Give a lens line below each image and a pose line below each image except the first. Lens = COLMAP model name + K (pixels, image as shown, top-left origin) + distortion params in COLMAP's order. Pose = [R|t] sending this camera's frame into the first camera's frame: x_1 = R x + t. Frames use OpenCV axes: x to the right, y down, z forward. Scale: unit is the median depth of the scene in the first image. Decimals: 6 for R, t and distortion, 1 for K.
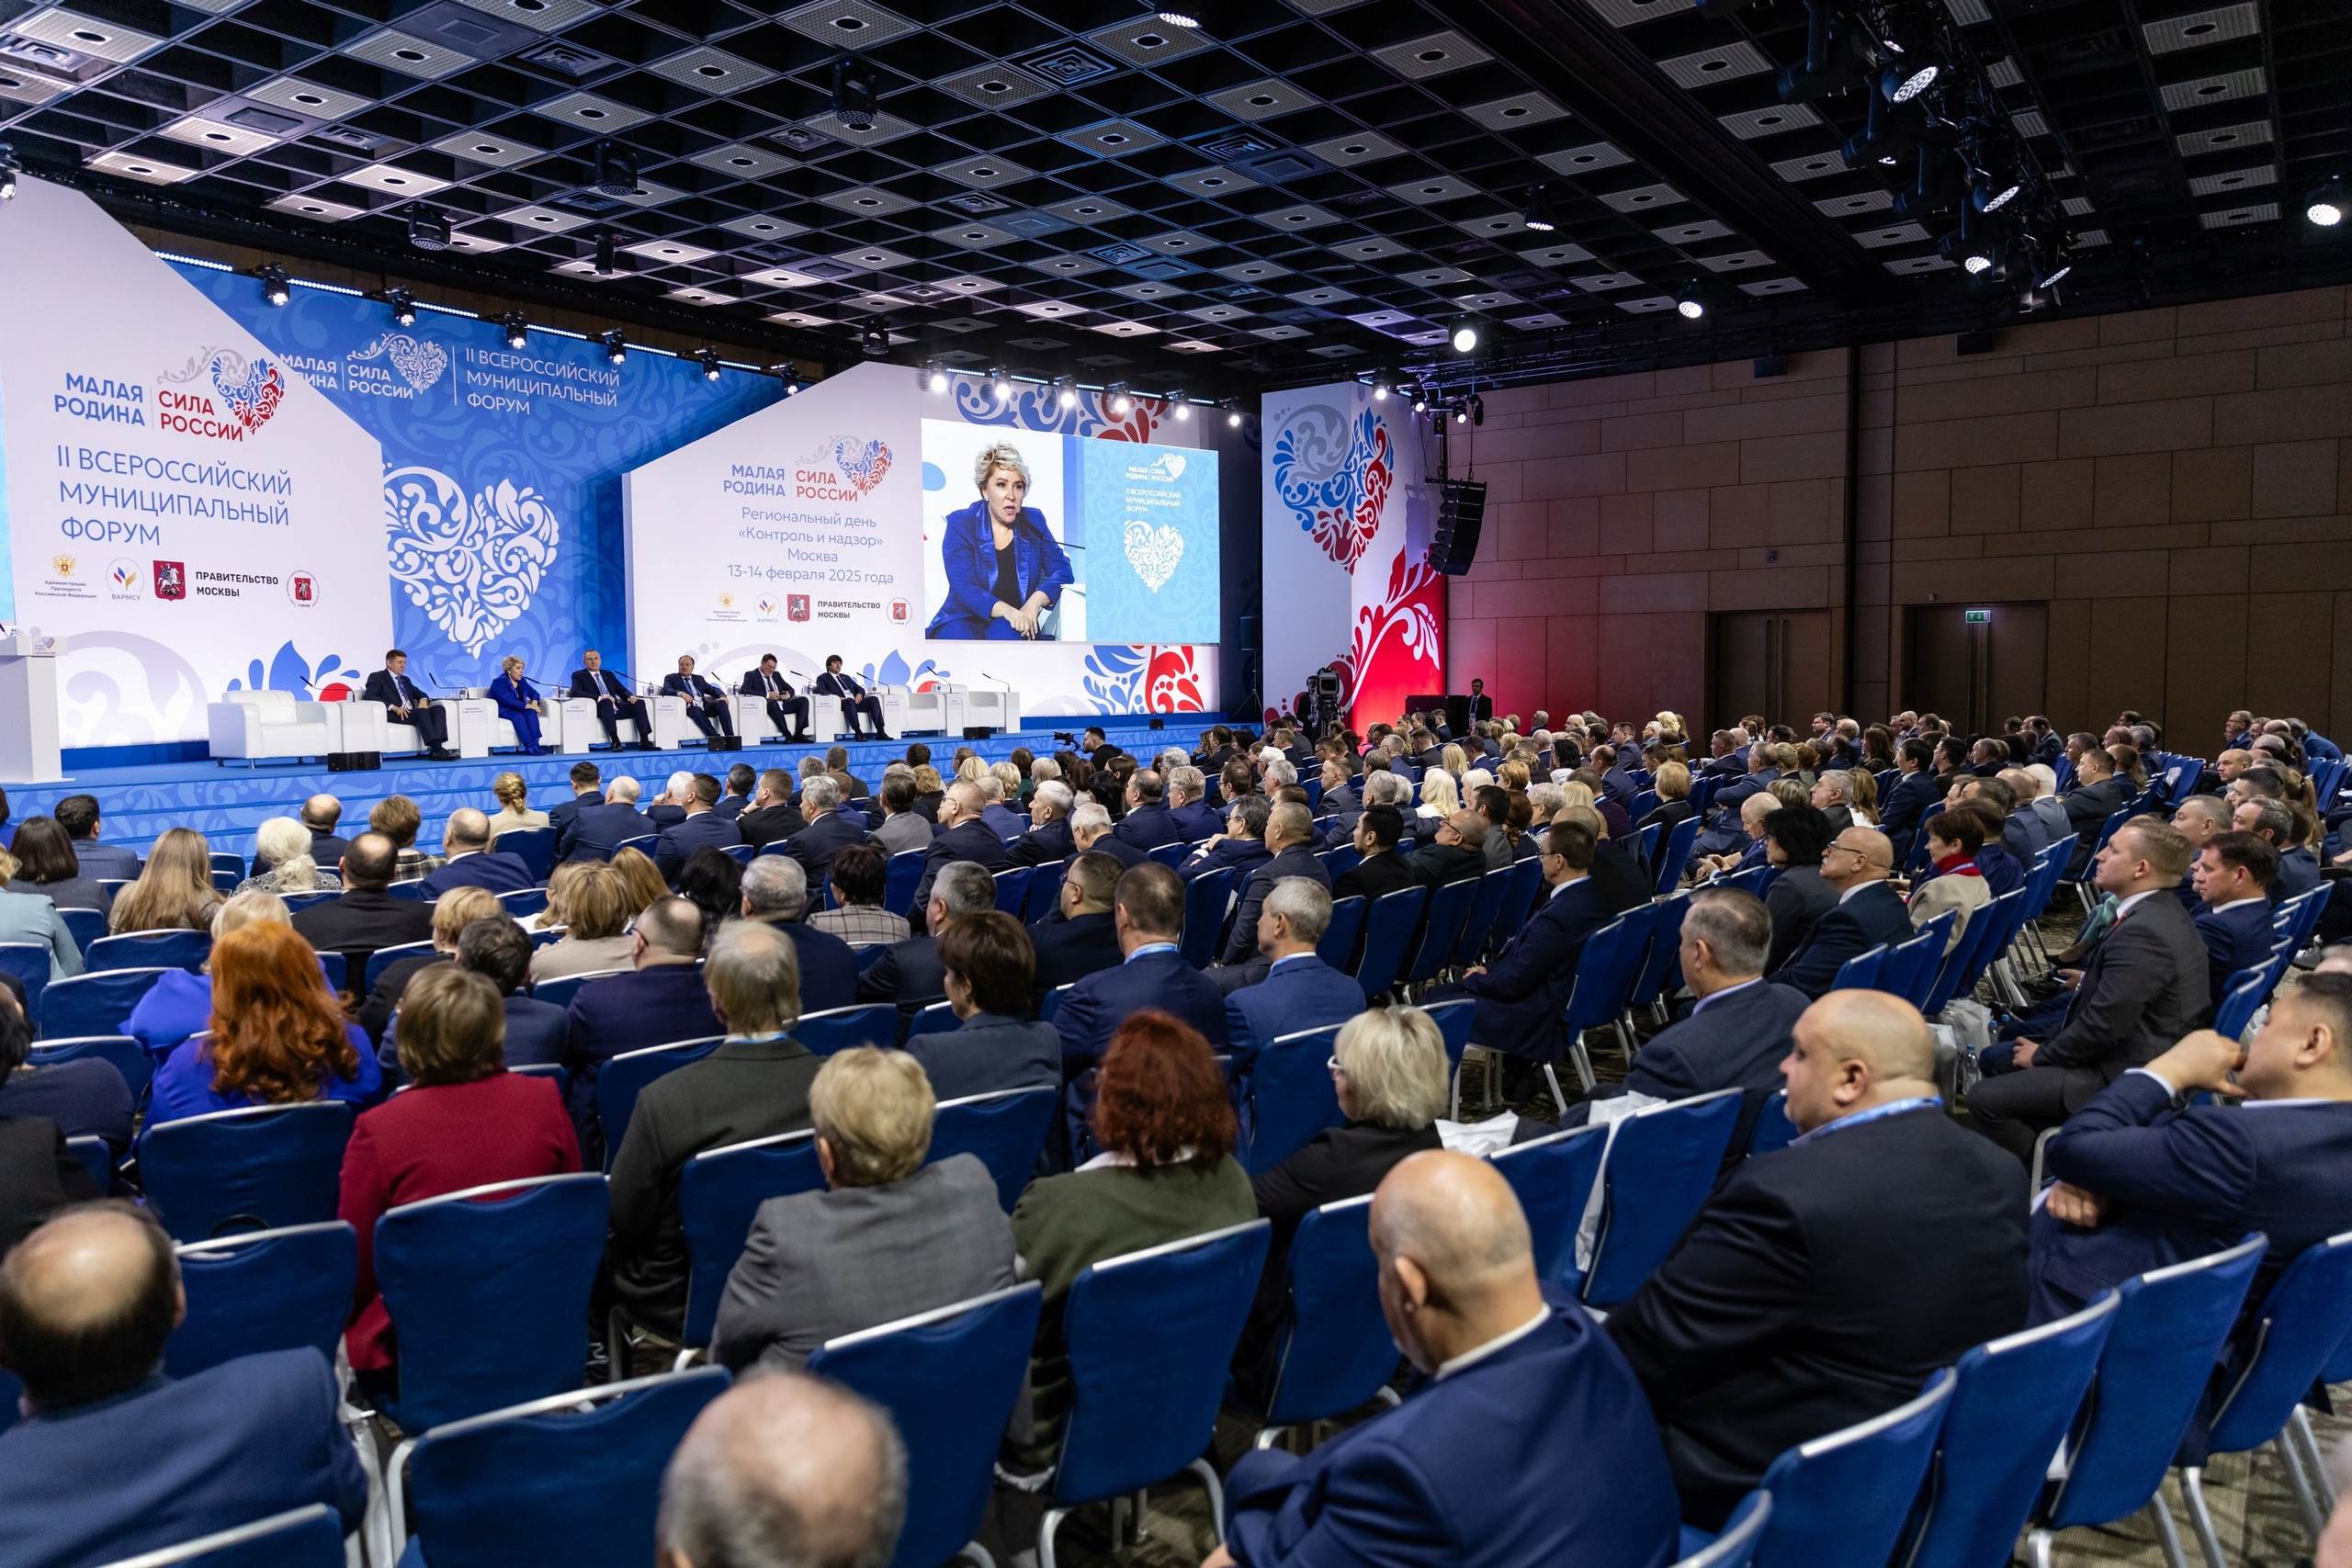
lens RADIAL K [[1605.8, 0, 1176.0], [0, 1605.8, 783.9], [0, 0, 1]] dist [0.030916, -0.003429]
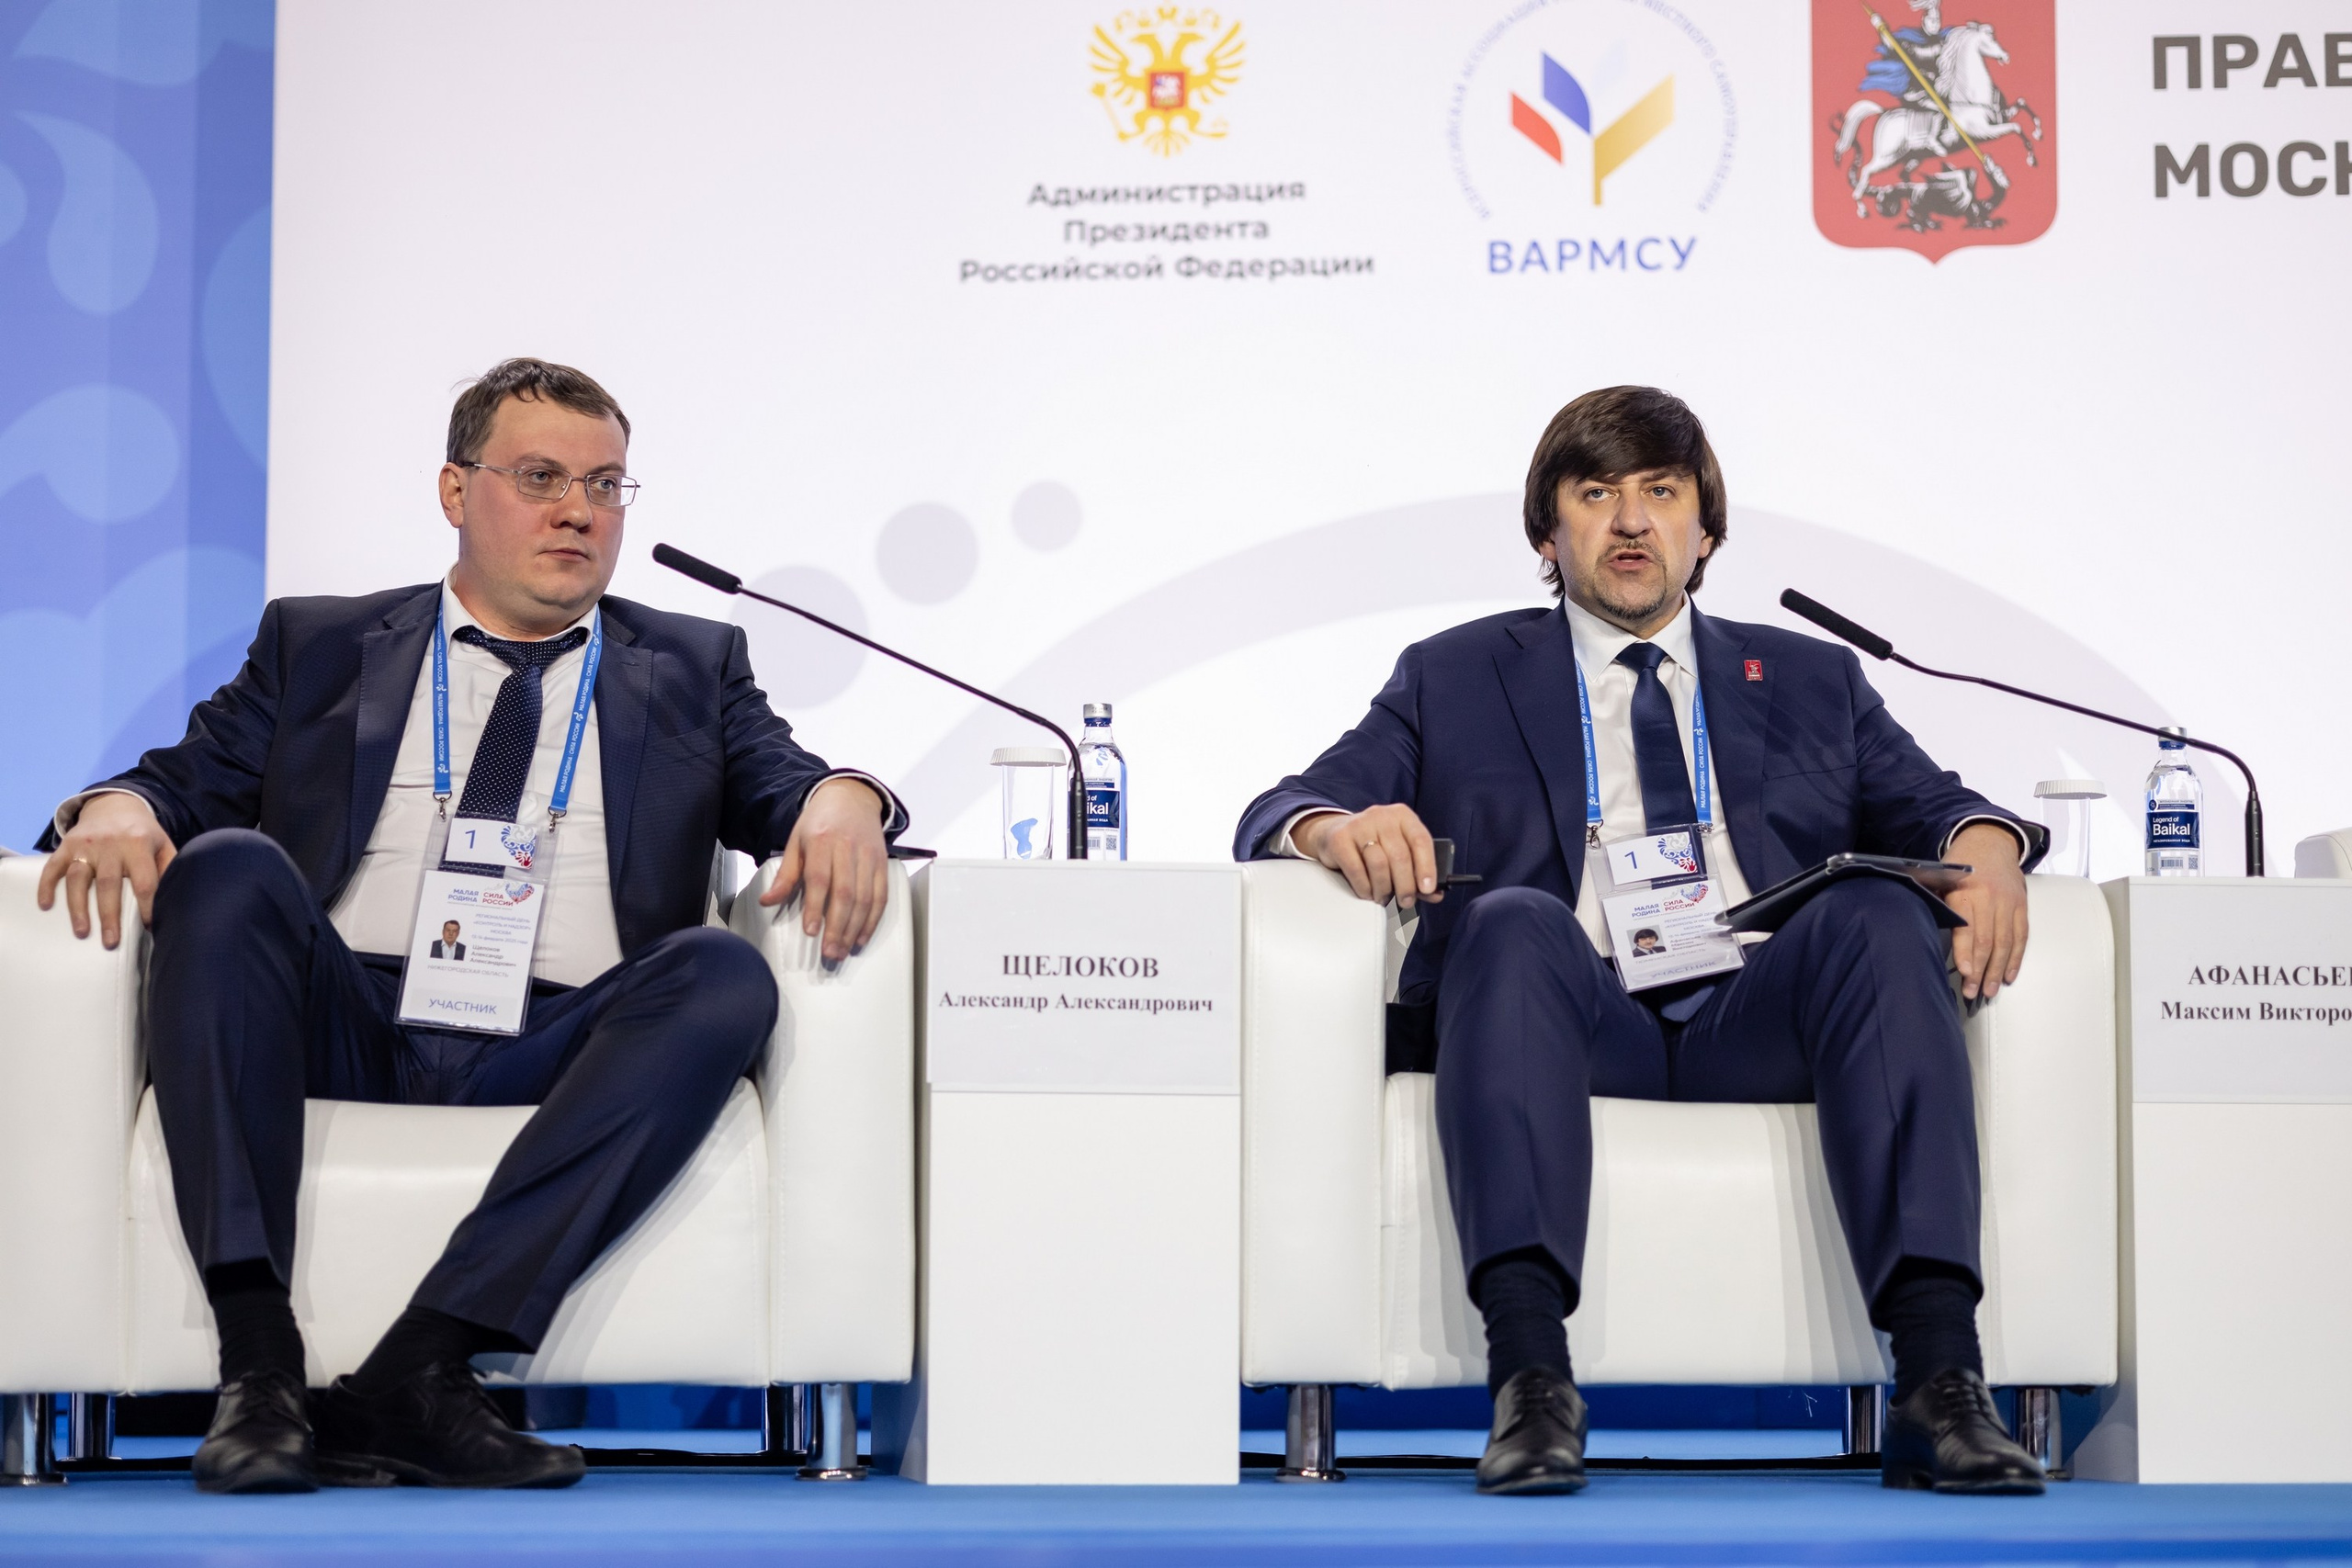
lens RADIAL K [[5774.3, 0, 1135.6], [0, 5774.3, 641.7], [0, 0, 1]] dist [0.059998, 0.000000]
pose [[0.695902, -0.082802, -0.713347, -0.023632], [-0.051814, 0.984952, -0.164876, -0.019470], [0.716265, 0.151699, 0.681140, 0.800657]]
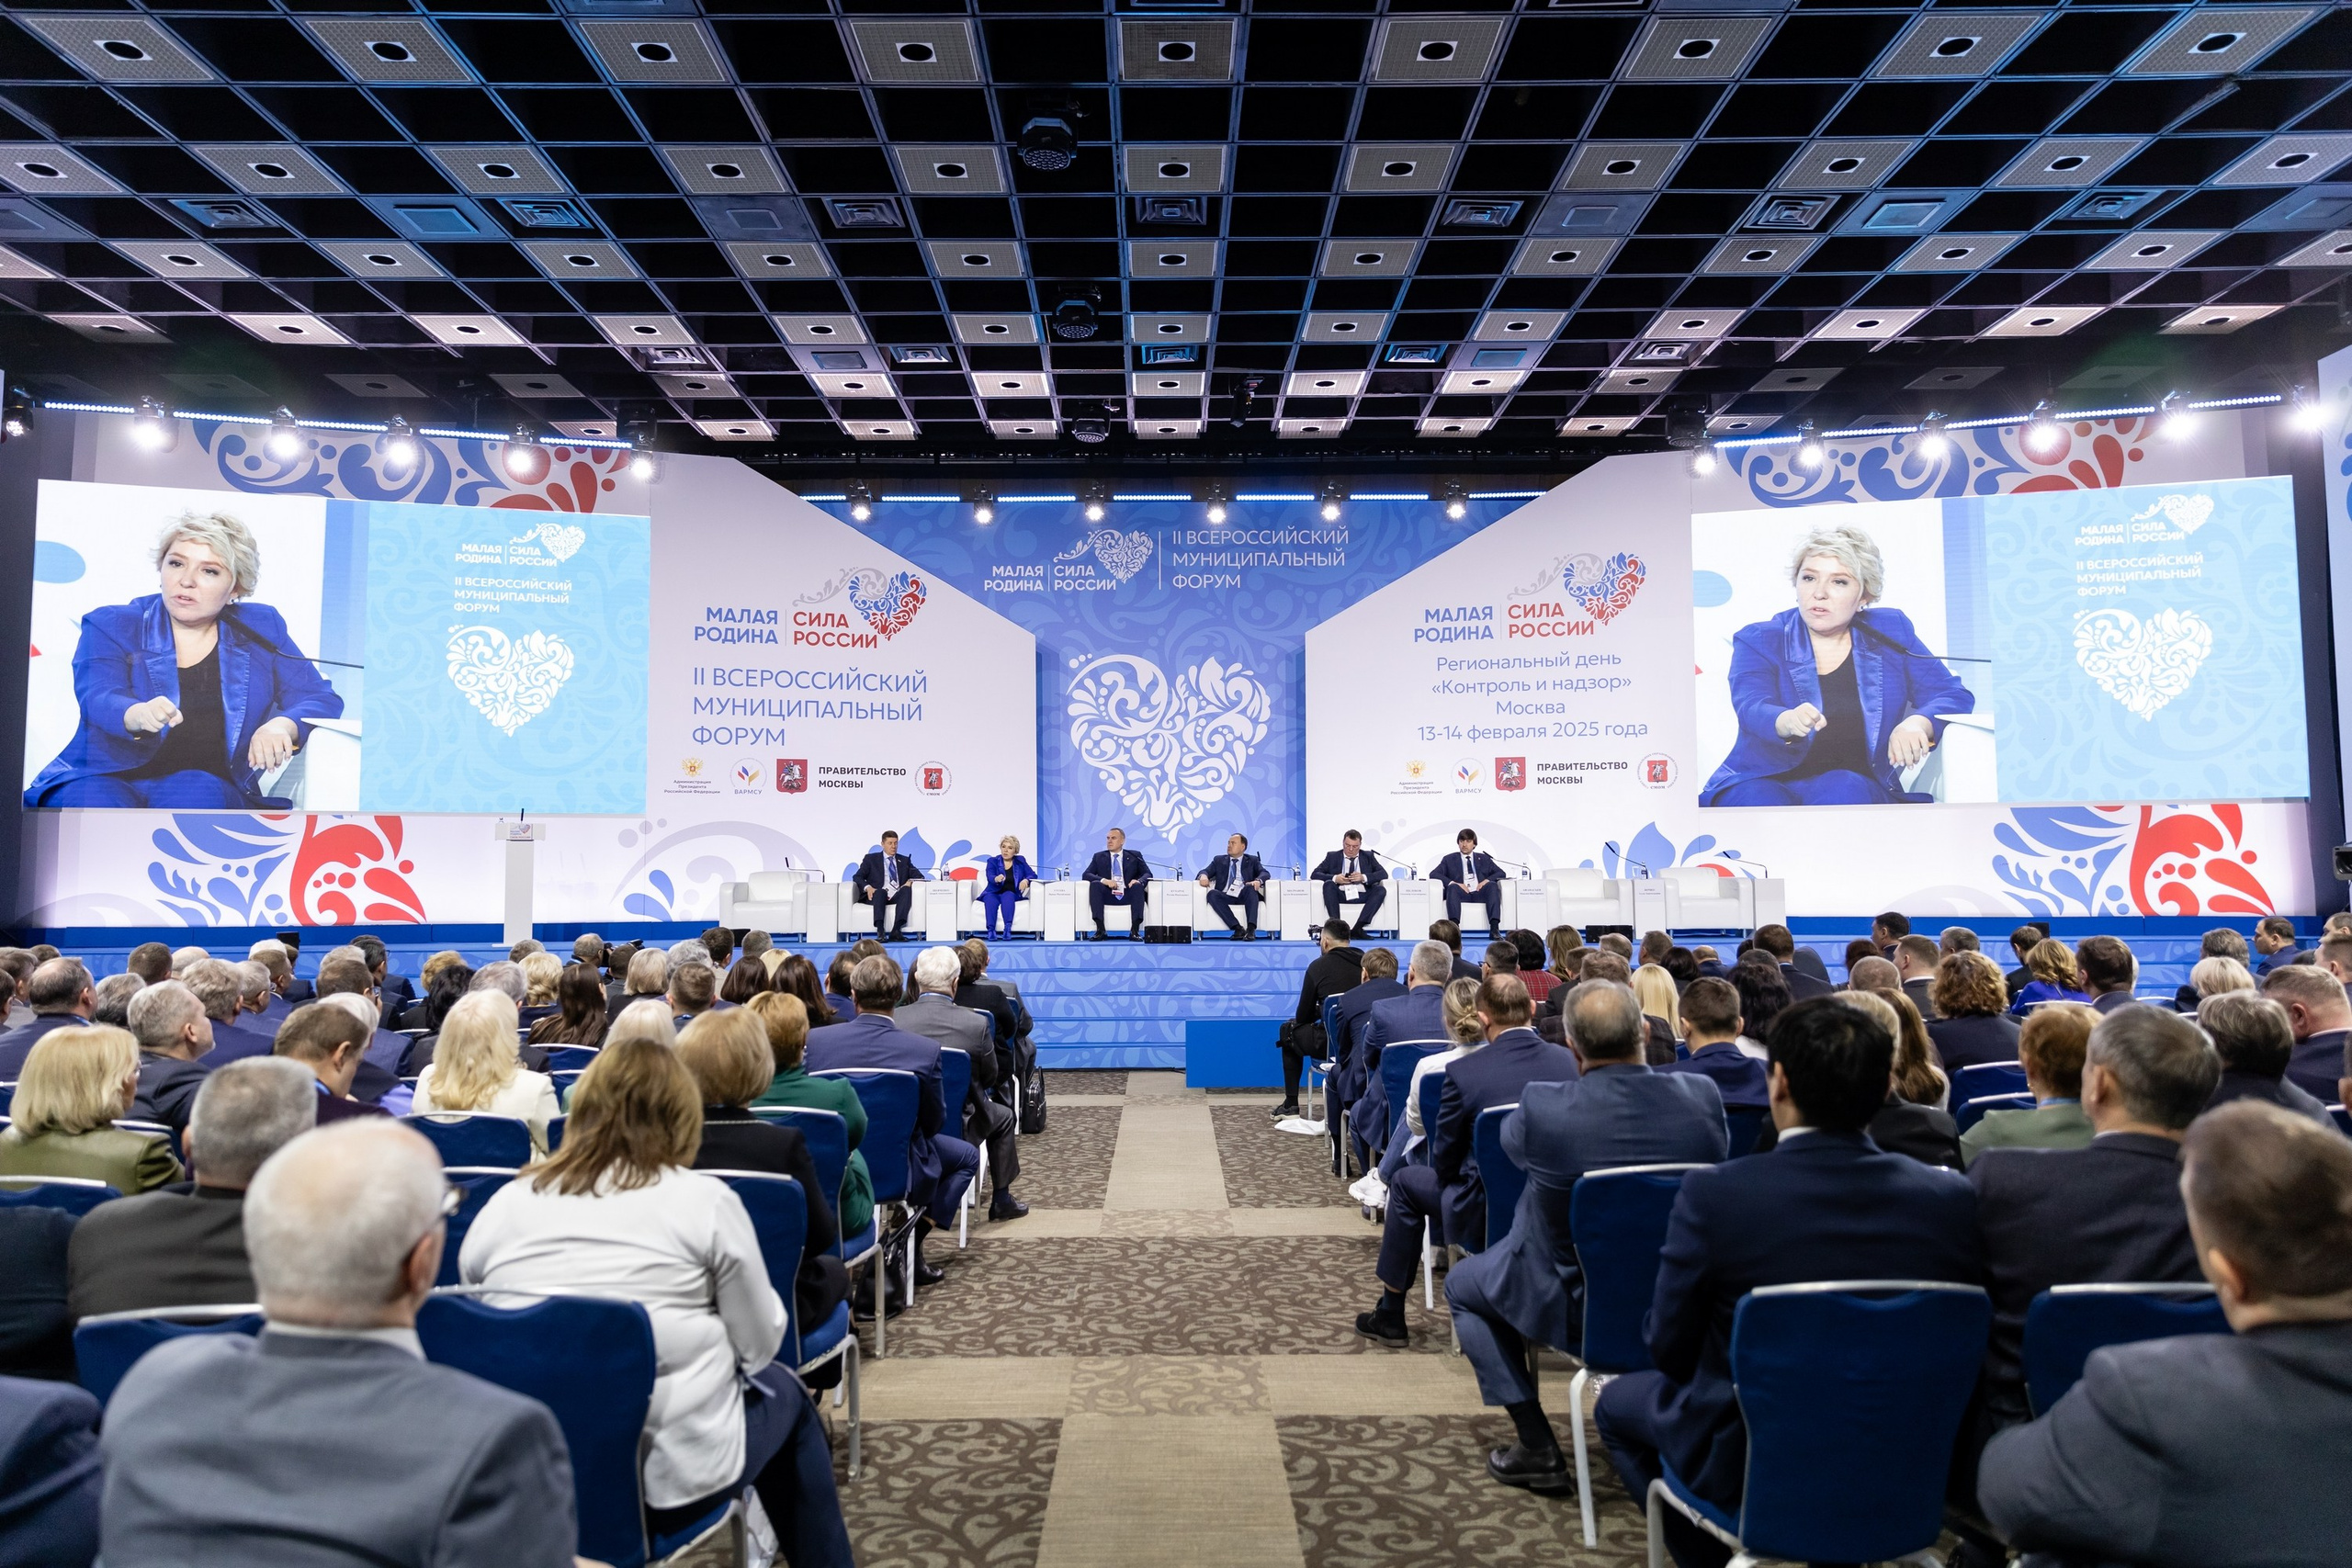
lens RADIAL K [[1605.8, 0, 1165.8], [0, 1605.8, 789.4], [0, 0, 1]] dist [0.030916, -0.003429]
pose [[0.592729, -0.049319, -0.803890, 0.336729], [-0.052054, 0.993691, -0.099344, -0.014061], [0.803718, 0.100730, 0.586422, 0.428749]]
